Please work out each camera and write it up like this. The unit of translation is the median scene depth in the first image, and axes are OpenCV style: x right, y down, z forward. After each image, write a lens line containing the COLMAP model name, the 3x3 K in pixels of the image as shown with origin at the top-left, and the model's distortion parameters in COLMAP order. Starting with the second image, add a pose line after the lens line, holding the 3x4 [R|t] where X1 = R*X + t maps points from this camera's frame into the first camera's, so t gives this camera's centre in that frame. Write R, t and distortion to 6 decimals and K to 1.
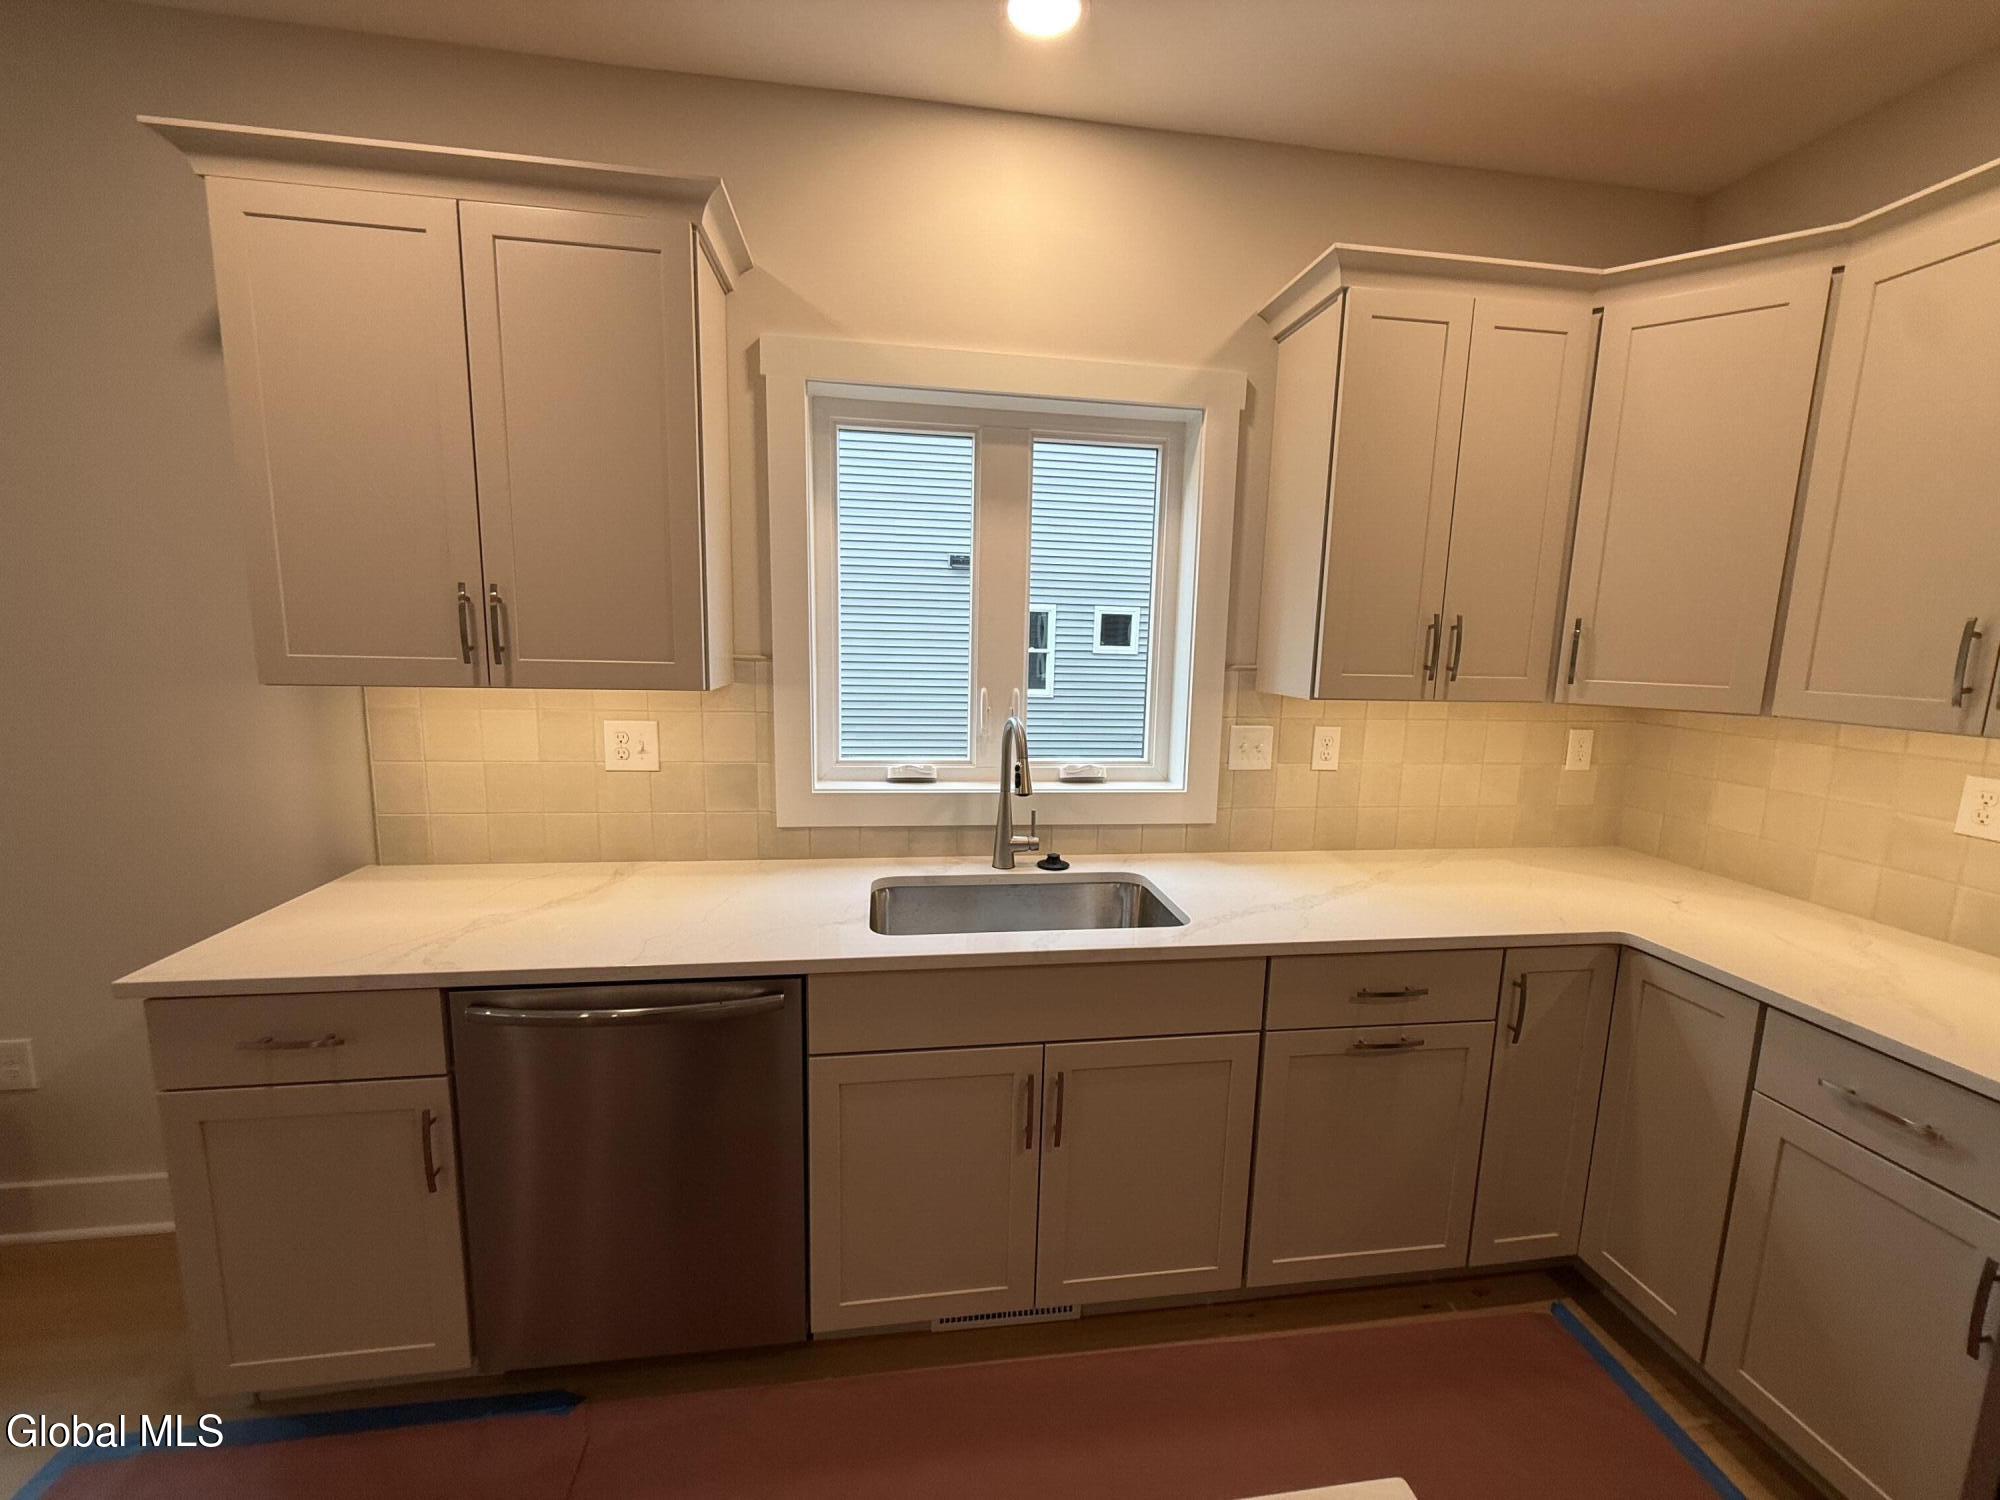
lens RADIAL K [[793.6, 0, 998.7], [0, 793.6, 754.3], [0, 0, 1]] dist [-0.001123, 0.000215]
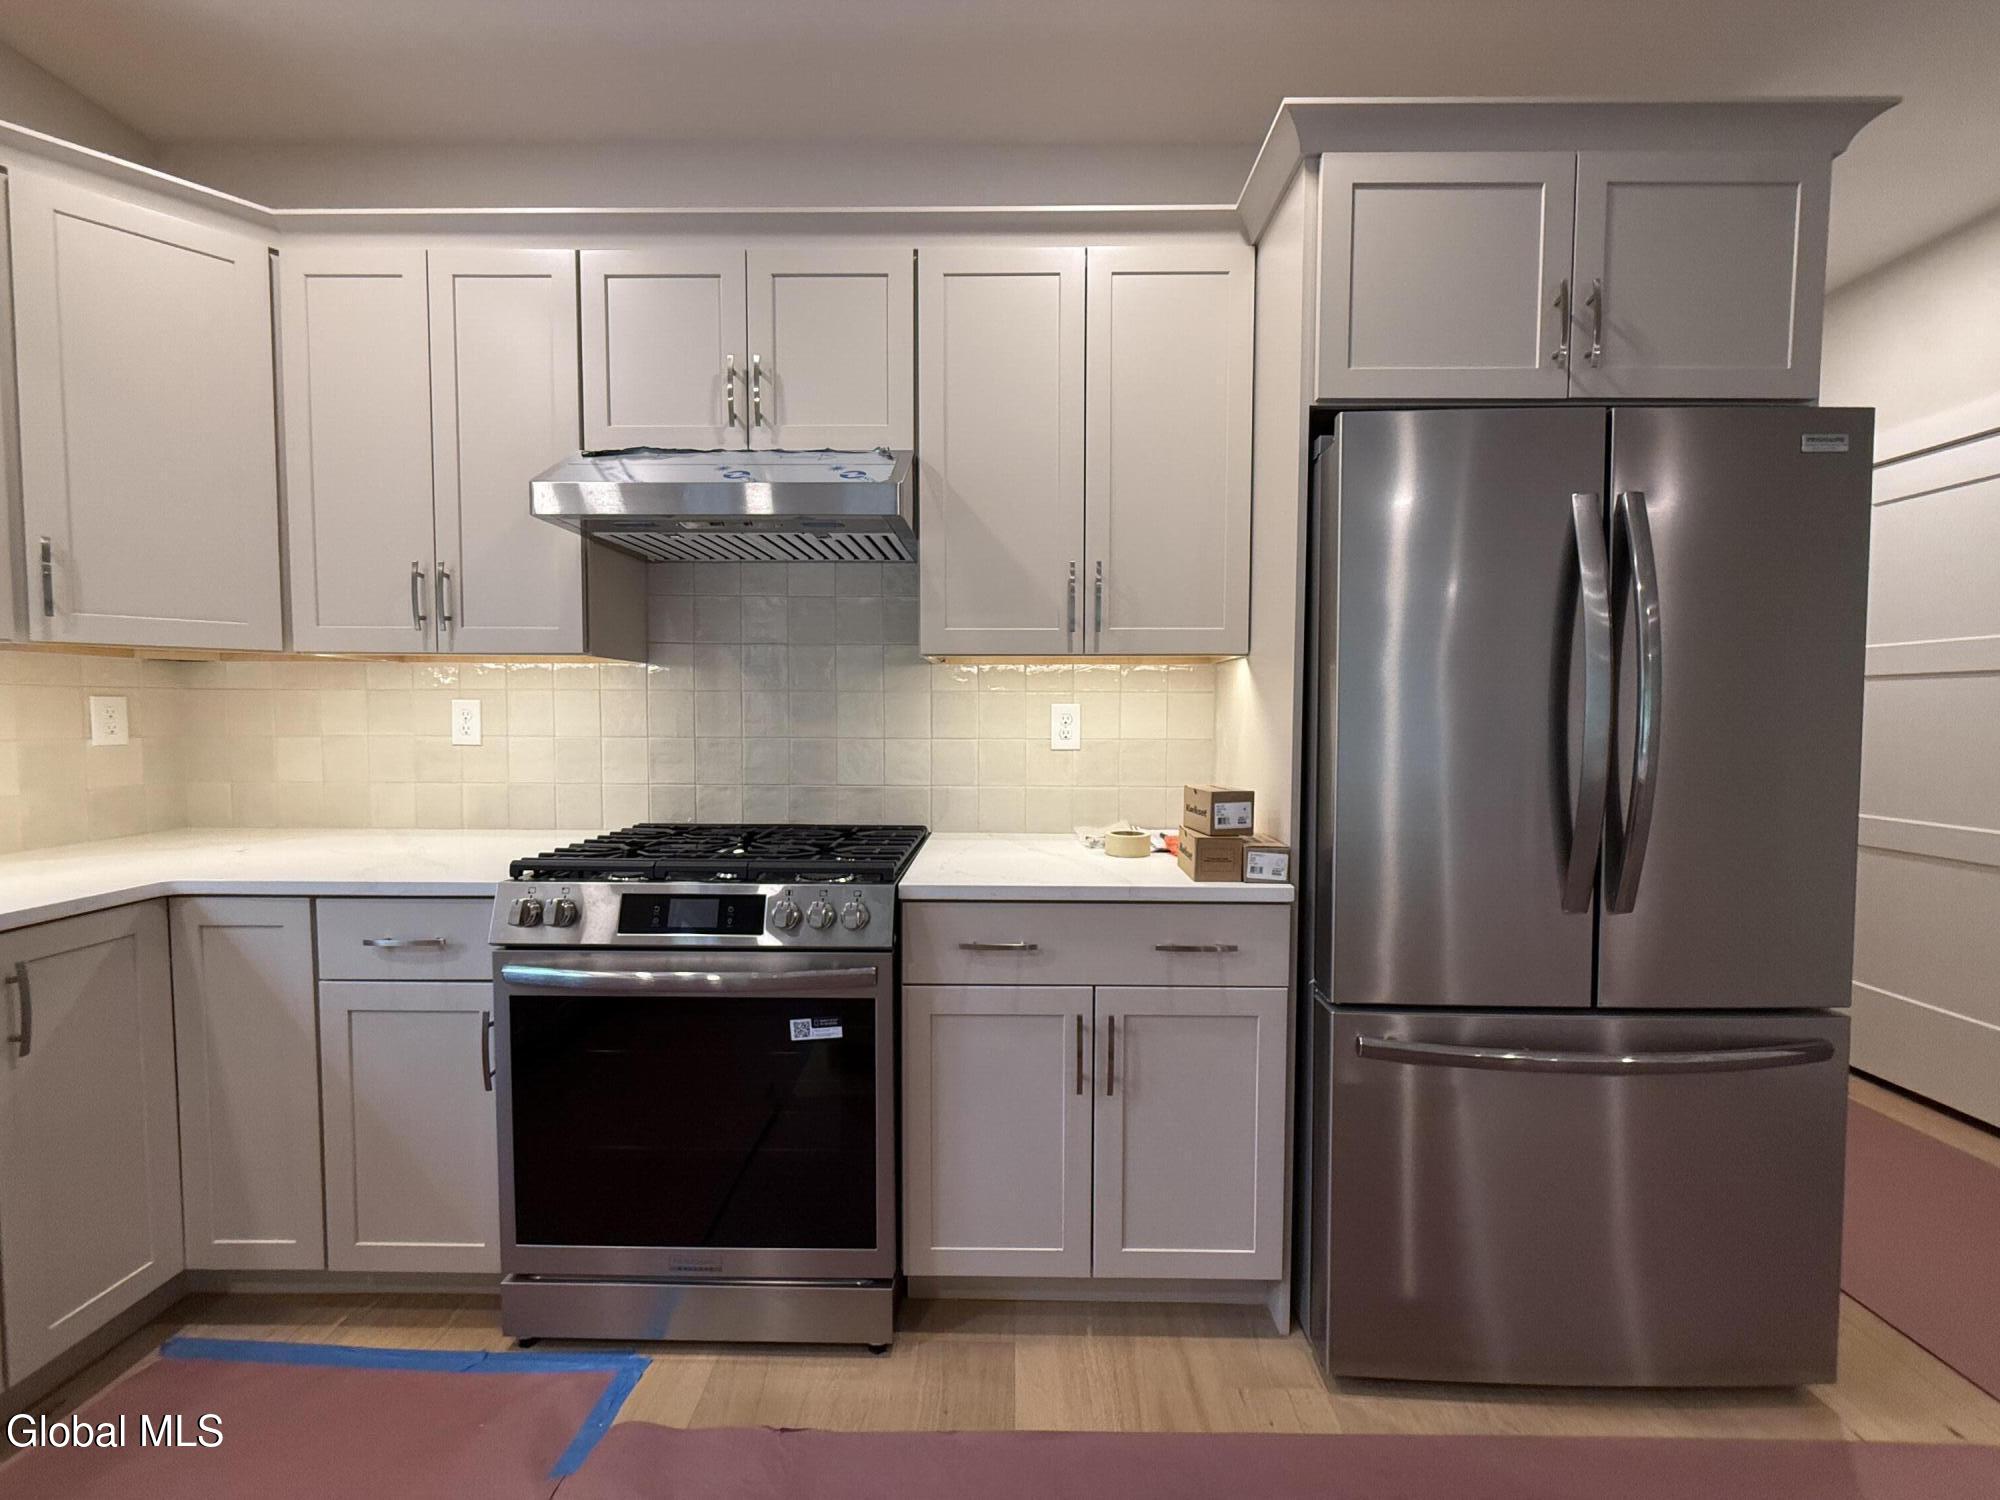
lens RADIAL K [[793.6, 0, 1000.8], [0, 793.6, 746.4], [0, 0, 1]] dist [-0.001123, 0.000215]
pose [[0.149206, -0.072699, 0.986130, 0.056568], [0.140288, 0.988762, 0.051666, 0.161246], [-0.978804, 0.130633, 0.157728, -0.086217]]
